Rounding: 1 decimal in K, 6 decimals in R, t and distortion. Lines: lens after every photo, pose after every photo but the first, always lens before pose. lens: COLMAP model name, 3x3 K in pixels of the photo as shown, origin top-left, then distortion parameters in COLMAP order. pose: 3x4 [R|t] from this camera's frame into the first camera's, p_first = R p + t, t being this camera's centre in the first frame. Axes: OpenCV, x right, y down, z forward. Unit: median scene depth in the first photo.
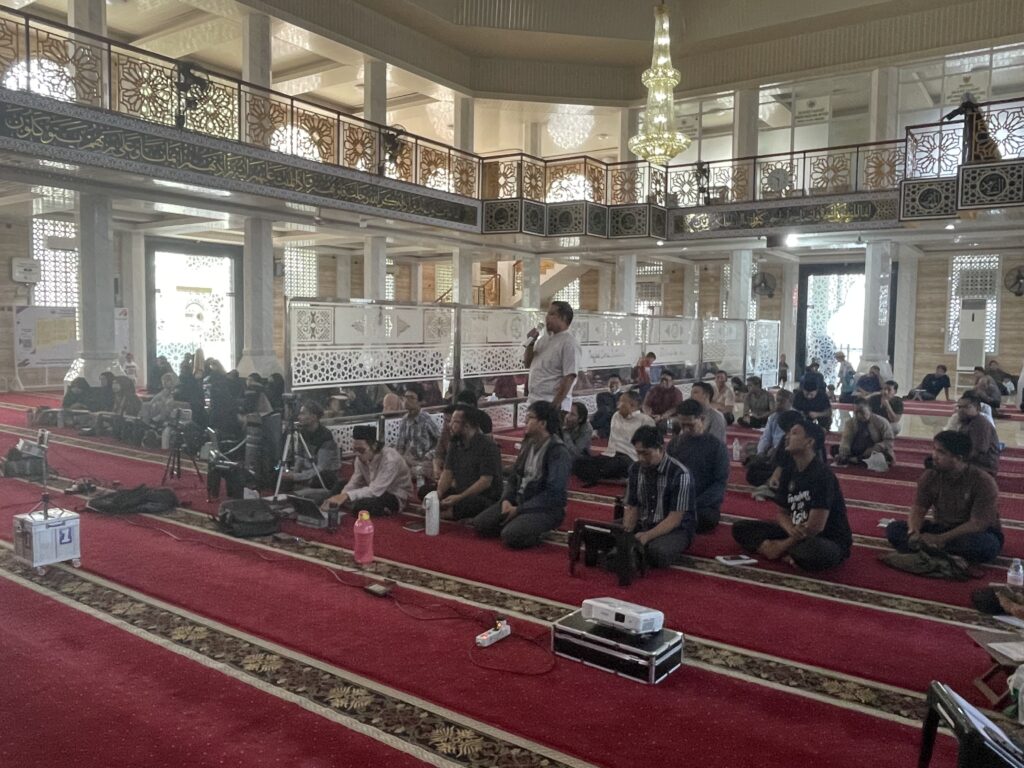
lens RADIAL K [[774.8, 0, 516.8], [0, 774.8, 362.2], [0, 0, 1]] dist [0.080864, -0.092493]
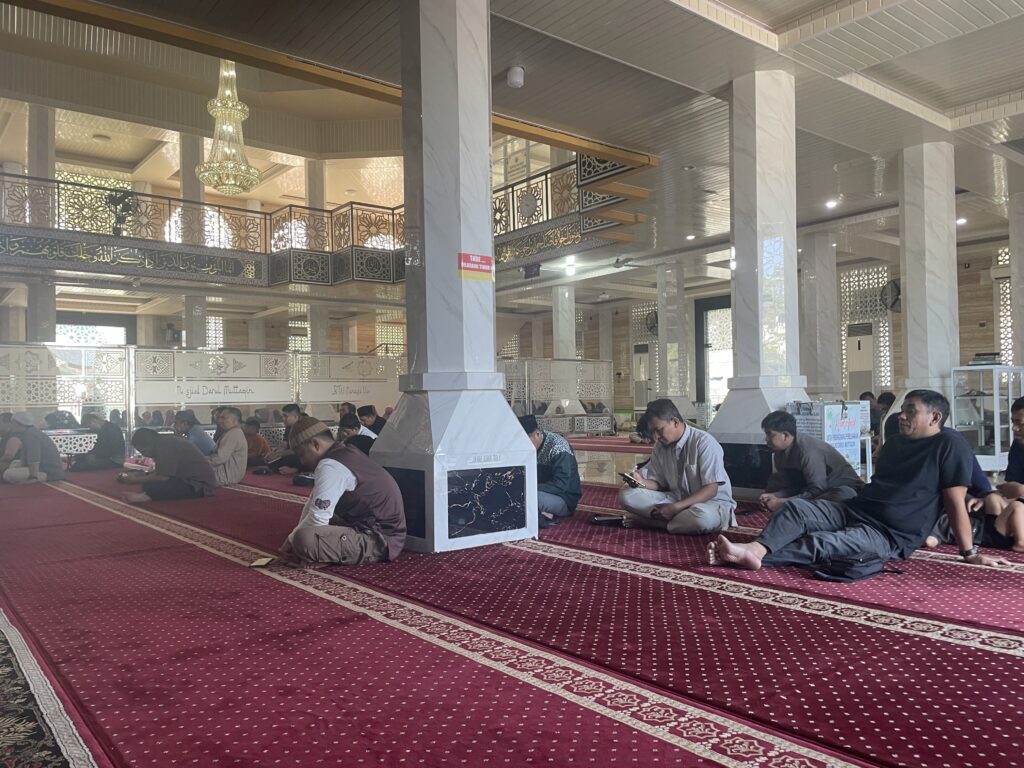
lens RADIAL K [[774.8, 0, 518.1], [0, 774.8, 386.5], [0, 0, 1]] dist [0.080864, -0.092493]
pose [[0.960231, -0.035498, -0.276939, 0.541794], [0.017678, 0.997624, -0.066581, 0.040059], [0.278645, 0.059038, 0.958578, 0.113242]]
